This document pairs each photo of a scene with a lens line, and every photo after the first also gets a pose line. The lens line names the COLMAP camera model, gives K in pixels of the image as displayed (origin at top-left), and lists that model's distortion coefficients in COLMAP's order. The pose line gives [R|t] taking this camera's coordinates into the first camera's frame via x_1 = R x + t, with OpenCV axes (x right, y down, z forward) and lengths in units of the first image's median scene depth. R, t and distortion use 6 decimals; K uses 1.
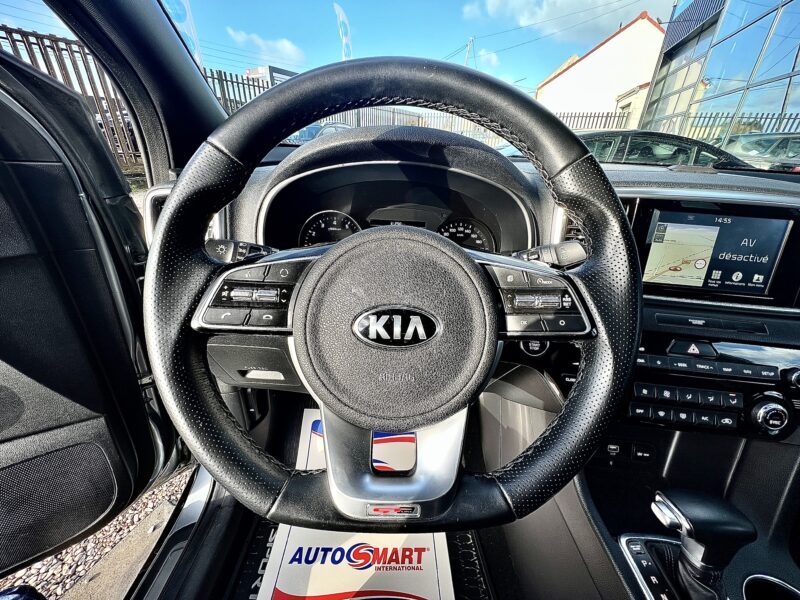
lens RADIAL K [[331.8, 0, 392.2], [0, 331.8, 299.0], [0, 0, 1]] dist [0.014705, 0.000109]
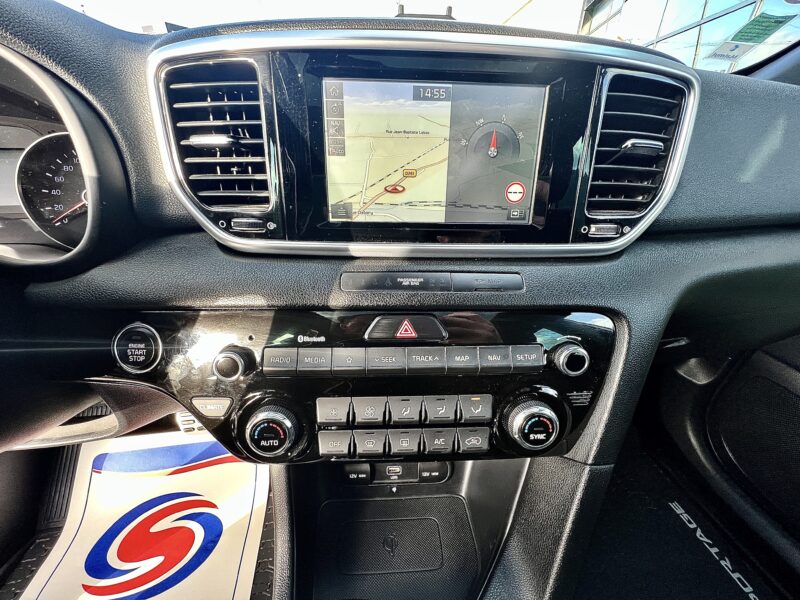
lens RADIAL K [[326.3, 0, 400.0], [0, 326.3, 300.0], [0, 0, 1]] dist [0.012034, 0.000416]
pose [[0.987189, -0.100134, 0.124223, 0.495920], [0.089731, 0.992185, 0.086700, 0.031403], [-0.131934, -0.074443, 0.988459, 0.282173]]
